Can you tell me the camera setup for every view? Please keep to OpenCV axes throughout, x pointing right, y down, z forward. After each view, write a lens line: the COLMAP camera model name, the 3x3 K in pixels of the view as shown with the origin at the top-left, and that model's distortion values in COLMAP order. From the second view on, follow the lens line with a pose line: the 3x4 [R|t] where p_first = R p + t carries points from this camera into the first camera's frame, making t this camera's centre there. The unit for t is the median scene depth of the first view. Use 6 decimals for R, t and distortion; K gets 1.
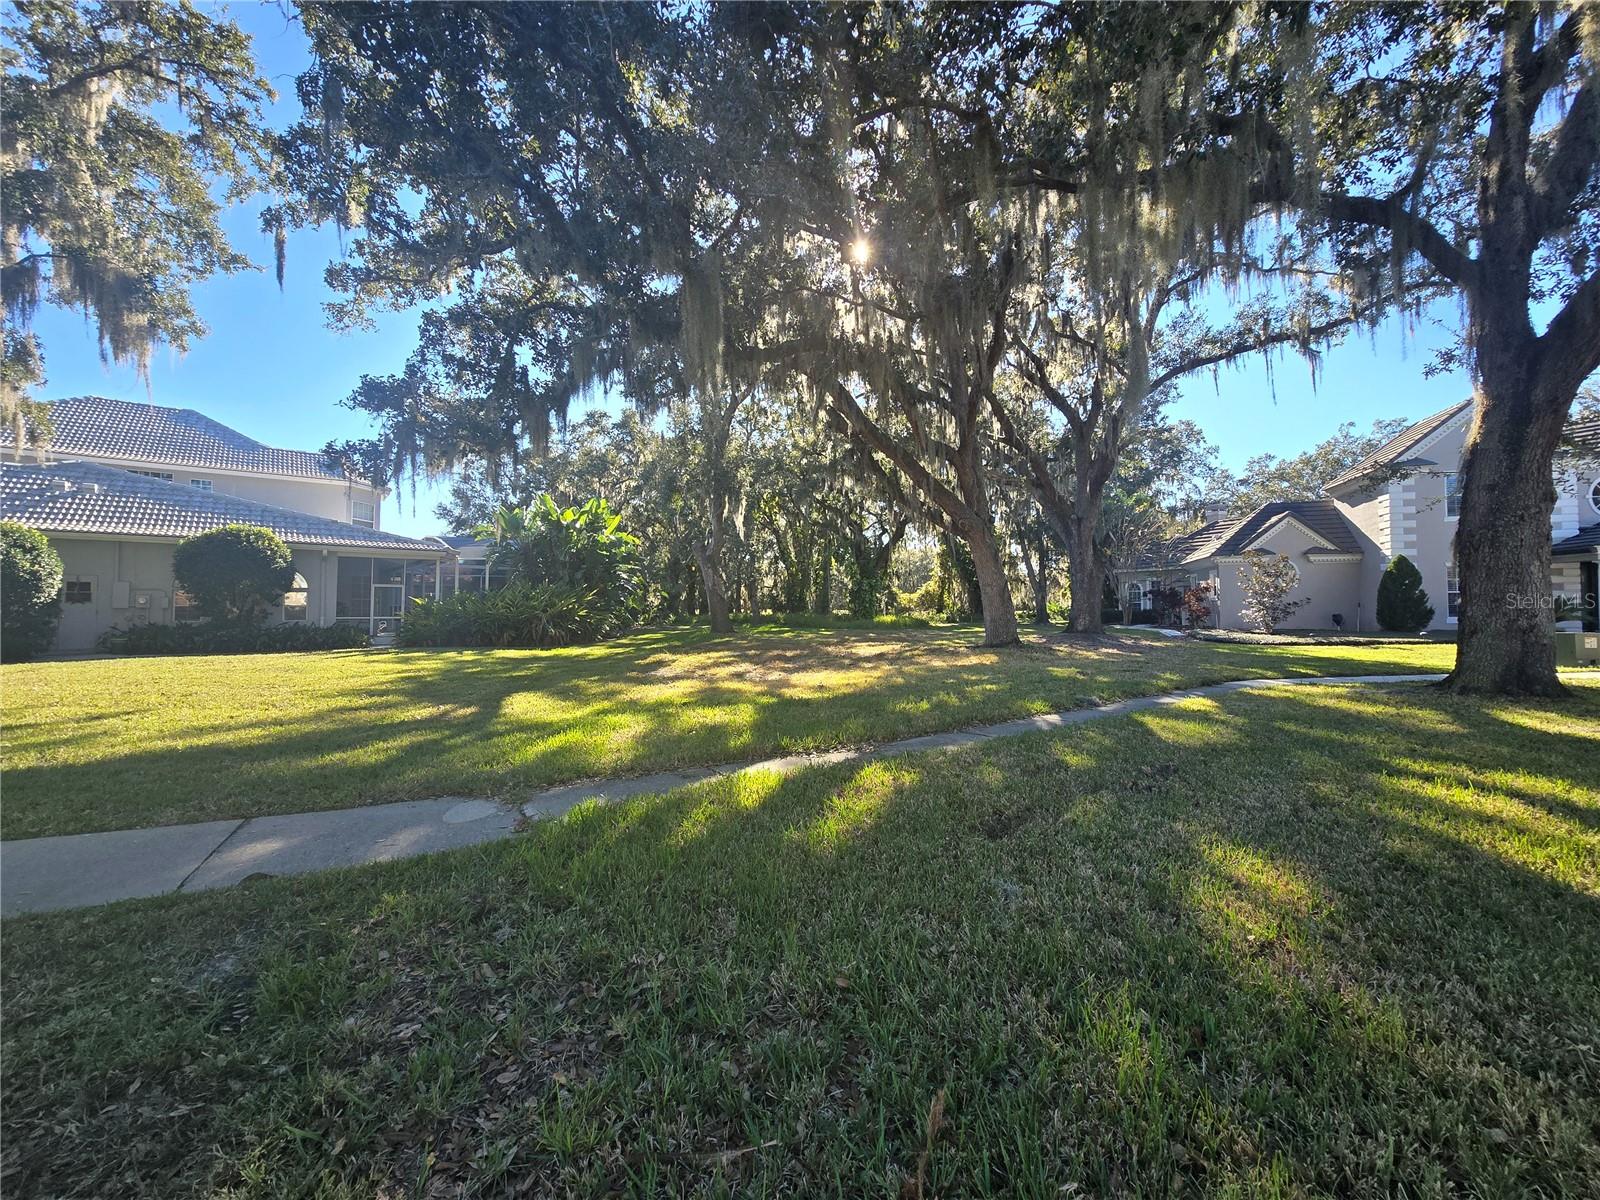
lens RADIAL K [[656.1, 0, 800.8], [0, 656.1, 581.6], [0, 0, 1]] dist [-0.002440, 0.003067]
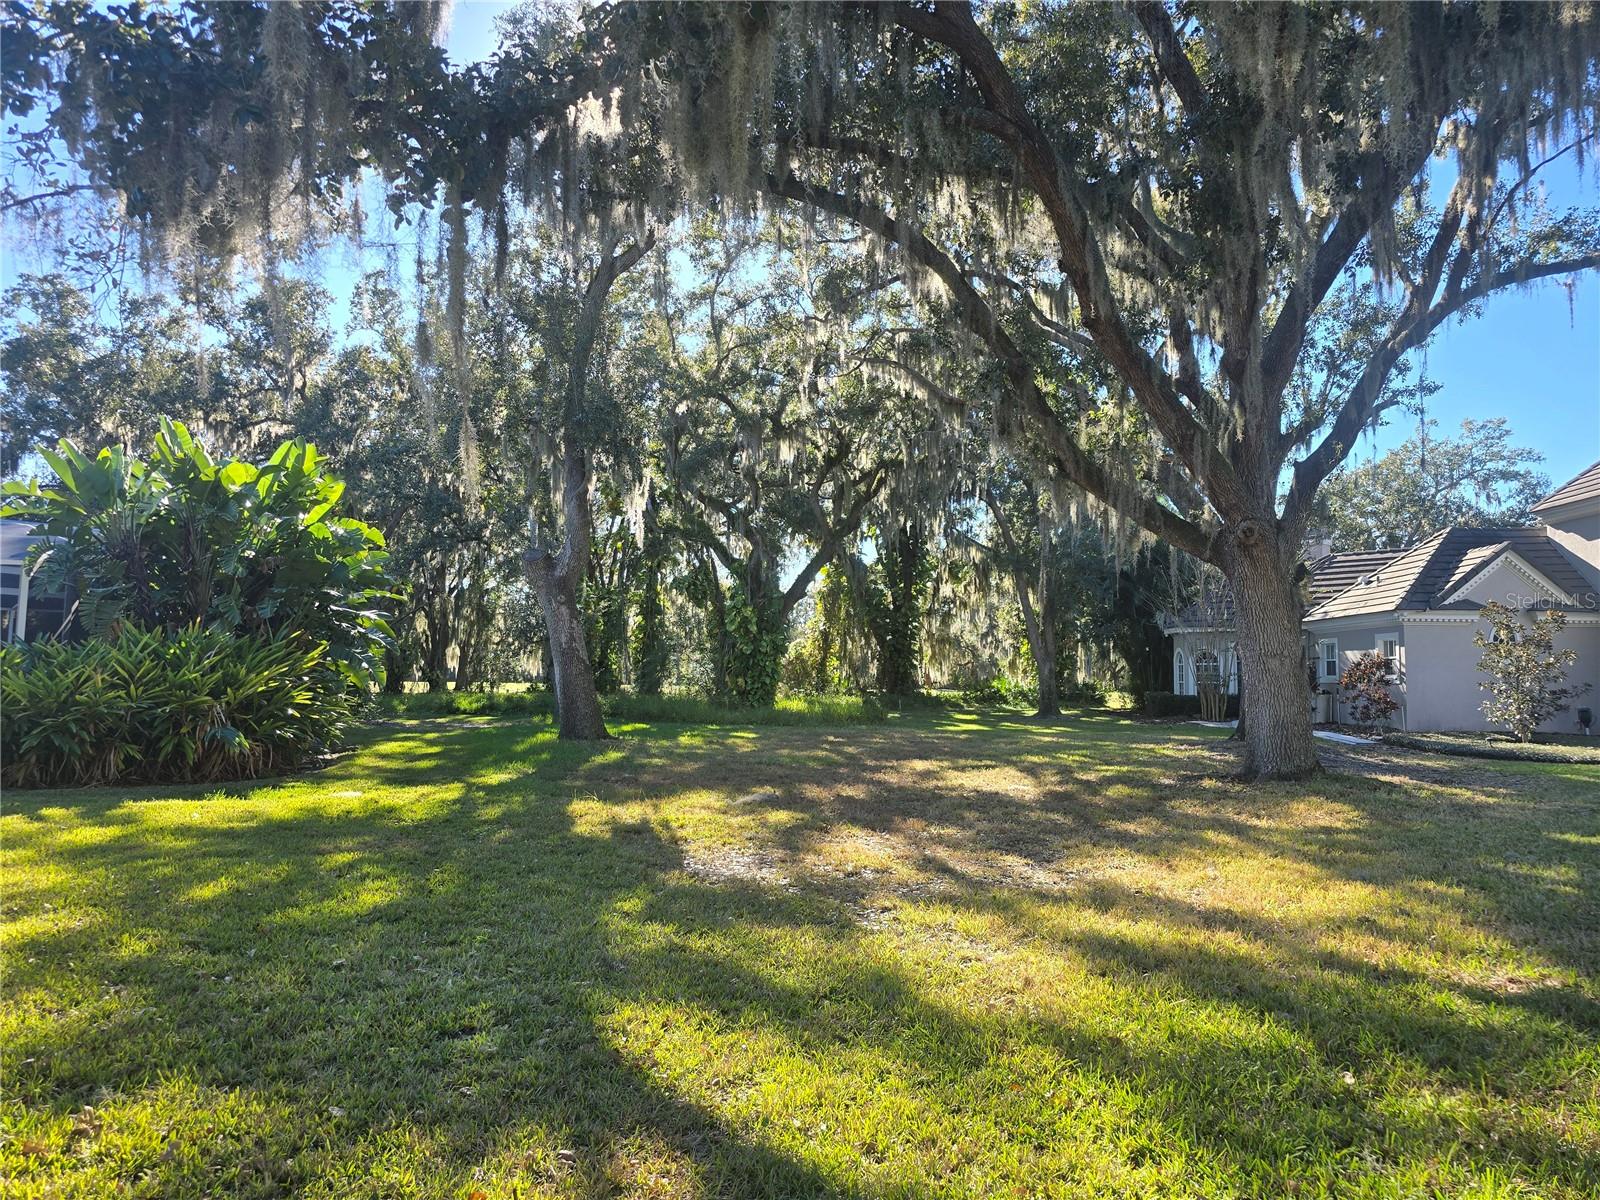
lens RADIAL K [[1074.4, 0, 800.0], [0, 1074.4, 600.0], [0, 0, 1]] dist [0.029620, -0.001116]
pose [[0.959820, 0.032597, 0.278717, -0.272829], [-0.023231, 0.999051, -0.036842, 0.002116], [-0.279654, 0.028887, 0.959666, 0.288701]]
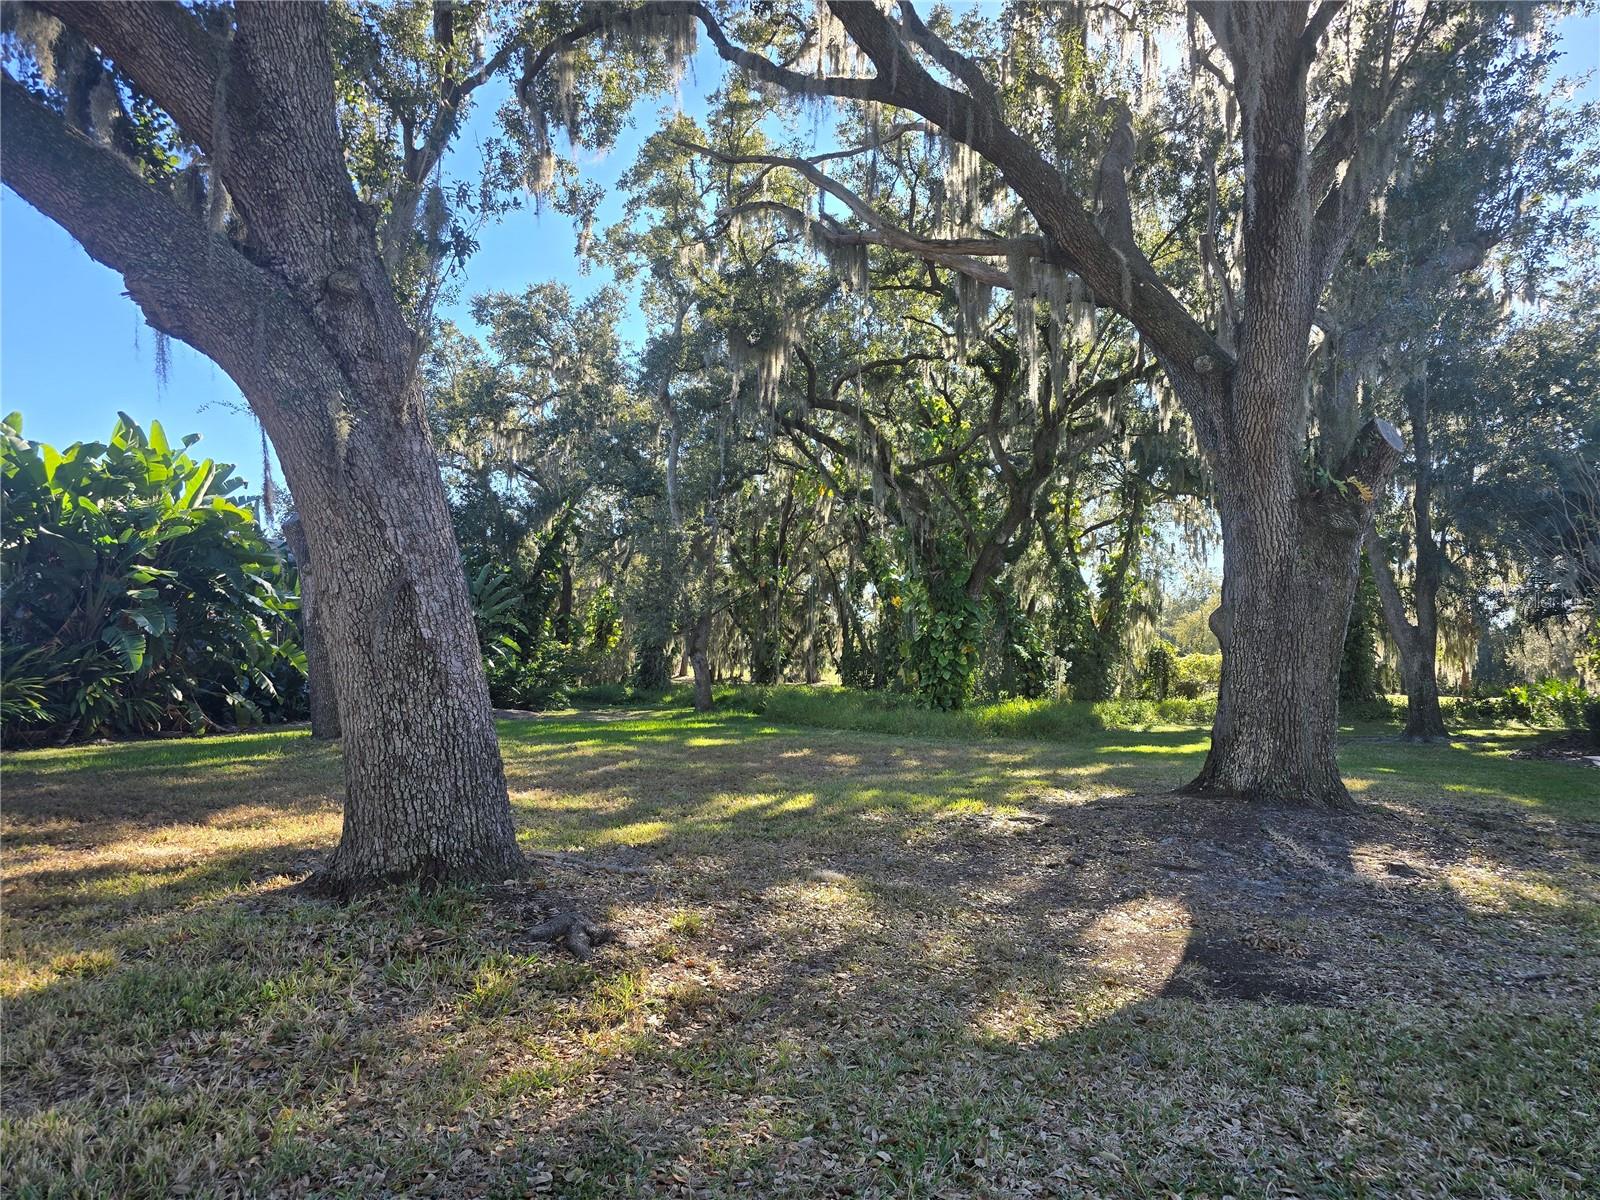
lens RADIAL K [[1071.0, 0, 801.2], [0, 1071.0, 603.4], [0, 0, 1]] dist [0.074103, -0.061945]
pose [[0.950478, 0.003700, -0.310769, 0.505480], [-0.012007, 0.999620, -0.024821, 0.015607], [0.310559, 0.027323, 0.950161, 0.681566]]
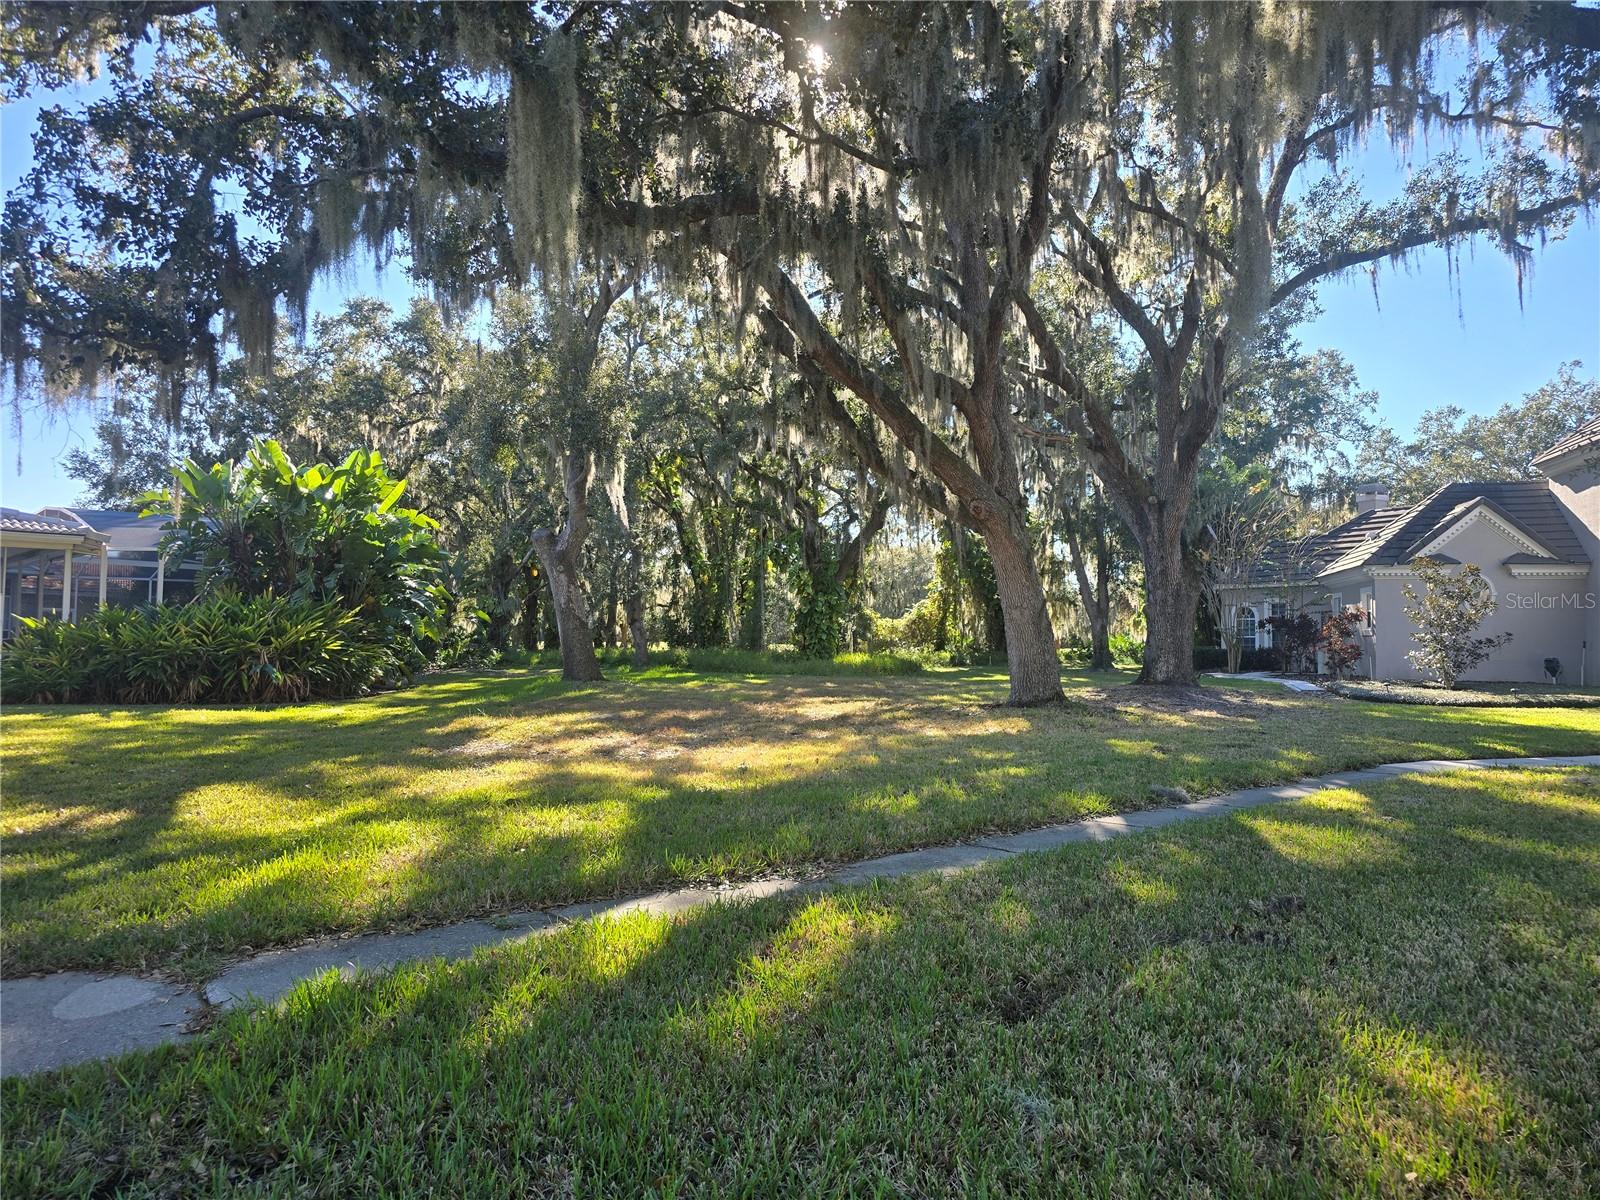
lens RADIAL K [[1075.4, 0, 816.6], [0, 1075.4, 593.4], [0, 0, 1]] dist [0.058279, -0.043326]
pose [[0.995592, 0.013408, 0.092826, 0.002554], [-0.013046, 0.999905, -0.004502, -0.000124], [-0.092877, 0.003272, 0.995672, 0.001511]]
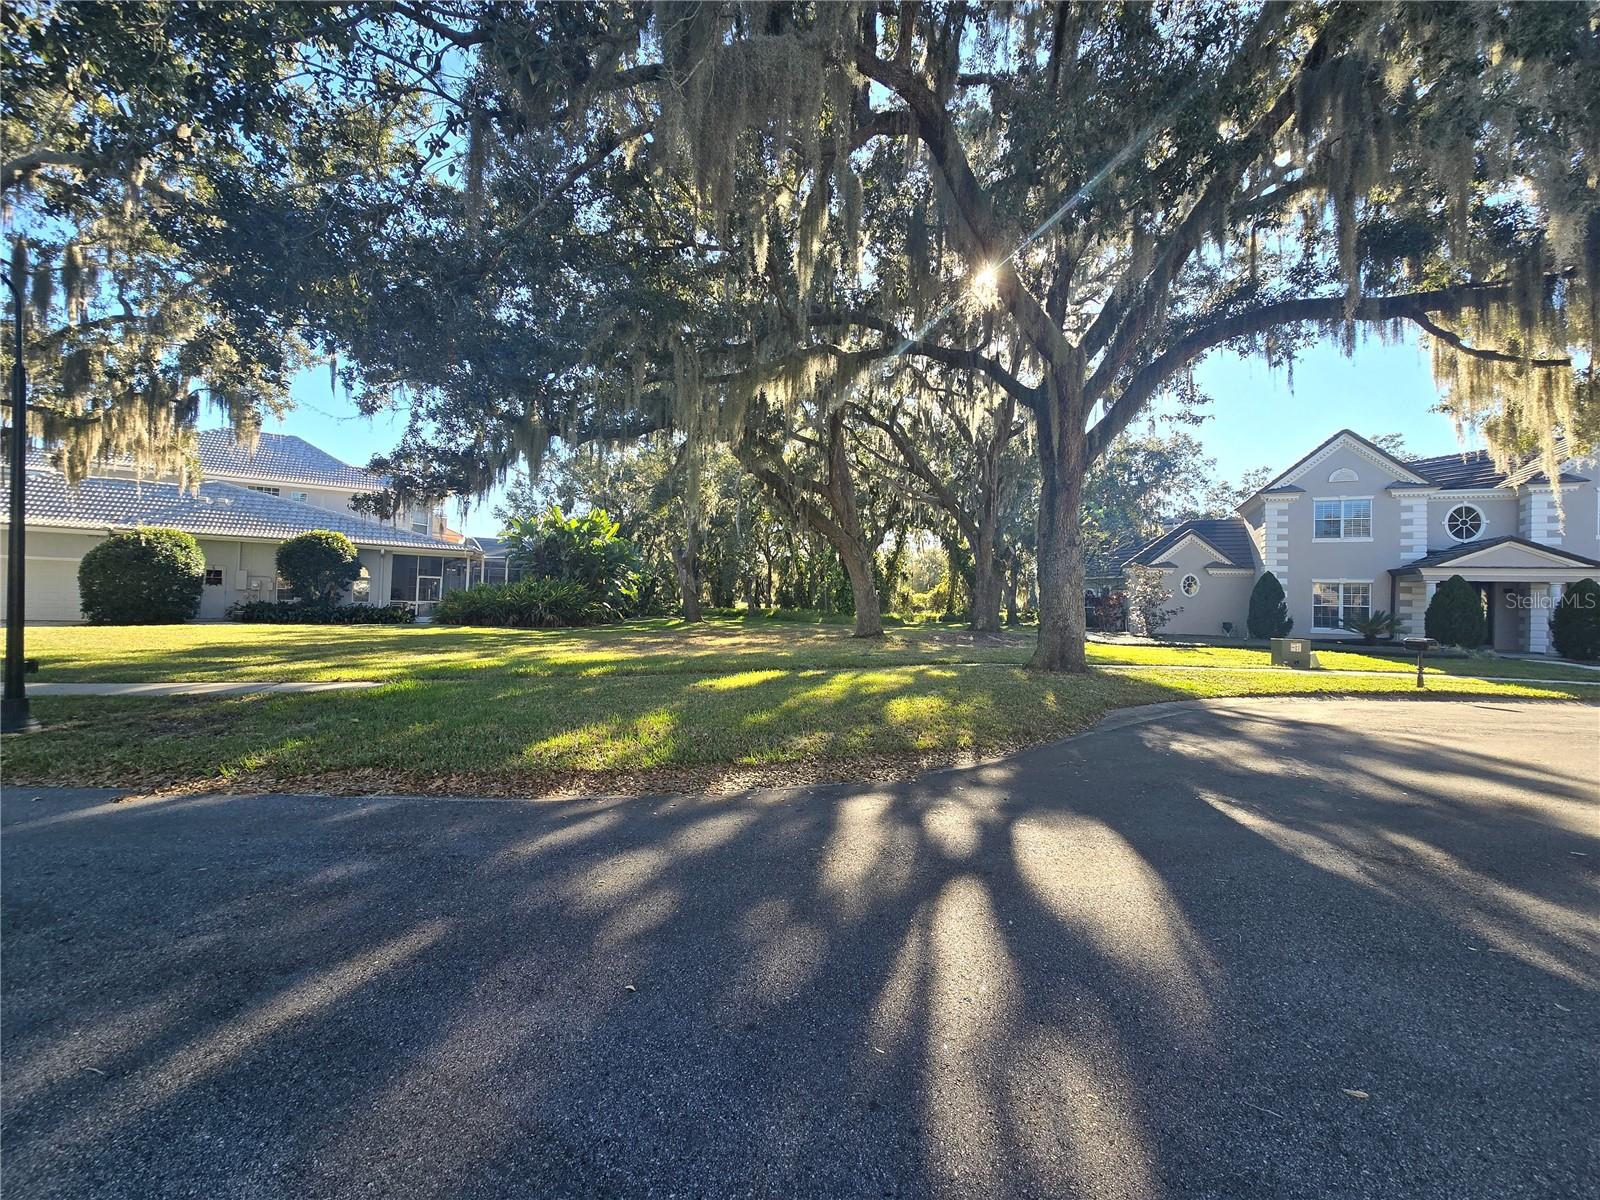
lens RADIAL K [[655.8, 0, 805.6], [0, 655.8, 579.8], [0, 0, 1]] dist [-0.000307, 0.000442]
pose [[0.994423, 0.024463, -0.102584, 0.298901], [-0.024093, 0.999698, 0.004842, -0.015409], [0.102672, -0.002344, 0.994713, -0.262115]]
